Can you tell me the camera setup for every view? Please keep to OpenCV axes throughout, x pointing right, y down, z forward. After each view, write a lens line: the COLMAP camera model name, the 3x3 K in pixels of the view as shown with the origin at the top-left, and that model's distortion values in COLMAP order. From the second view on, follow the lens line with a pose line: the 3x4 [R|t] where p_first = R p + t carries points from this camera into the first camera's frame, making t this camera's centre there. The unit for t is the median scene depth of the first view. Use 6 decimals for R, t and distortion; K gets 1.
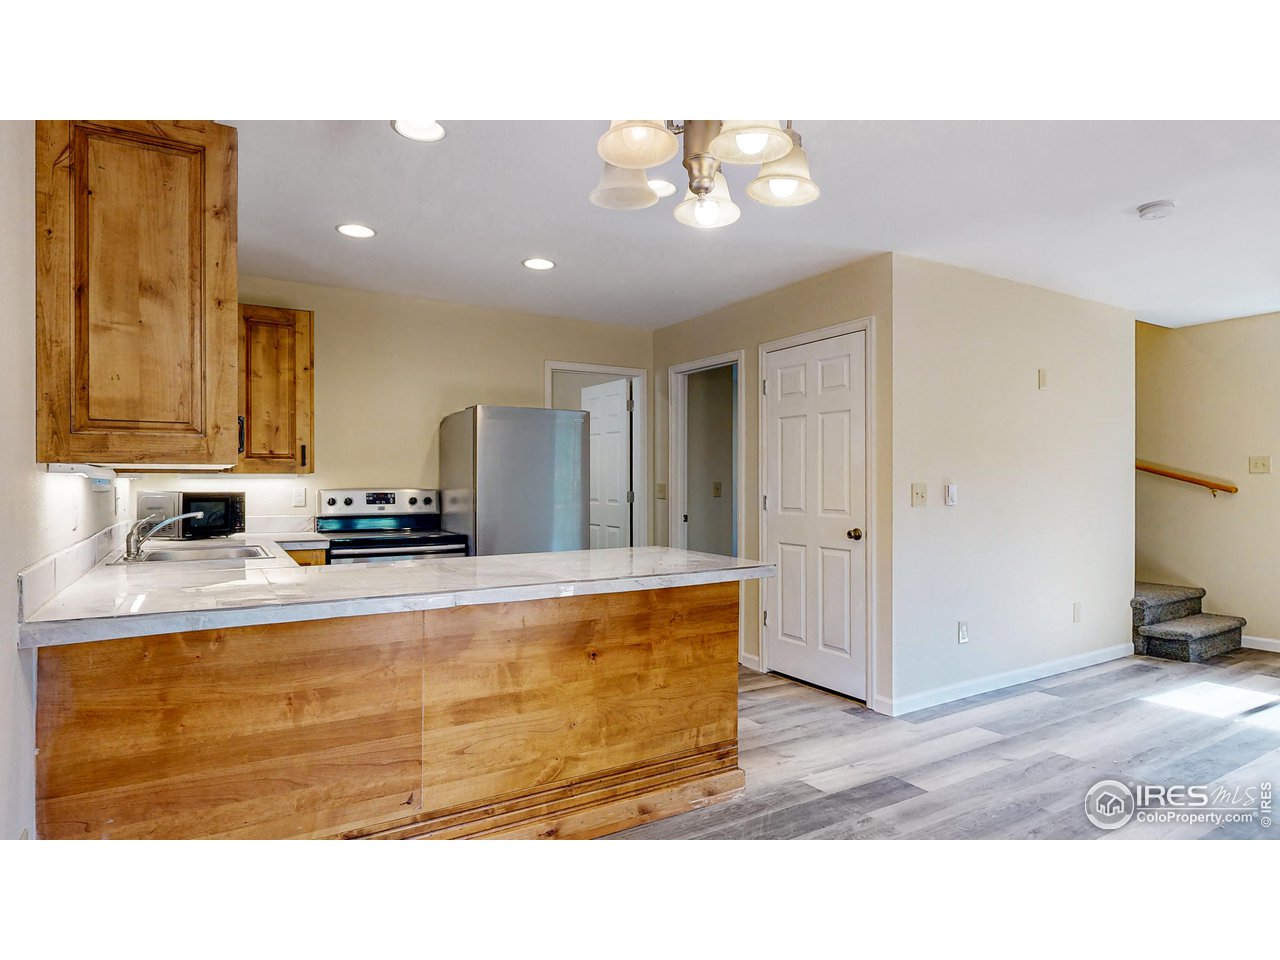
lens RADIAL K [[717.3, 0, 639.2], [0, 717.3, 480.8], [0, 0, 1]] dist [-0.000195, 0.003084]
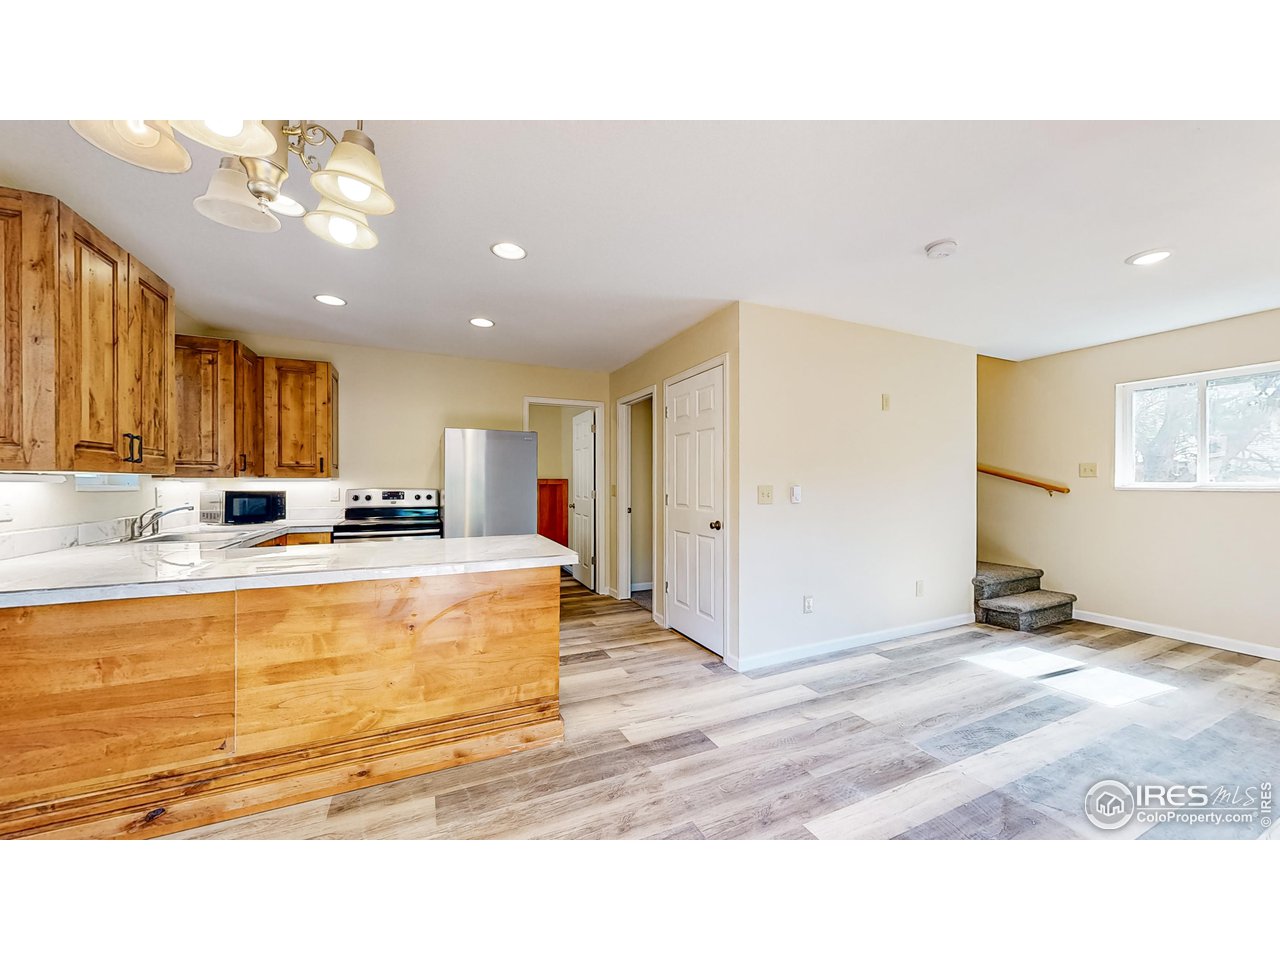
lens RADIAL K [[470.5, 0, 641.0], [0, 470.5, 482.7], [0, 0, 1]] dist [0.001731, 0.000014]
pose [[0.993697, 0.000591, -0.112100, 0.324083], [-0.000436, 0.999999, 0.001410, -0.002820], [0.112100, -0.001352, 0.993696, 0.193635]]
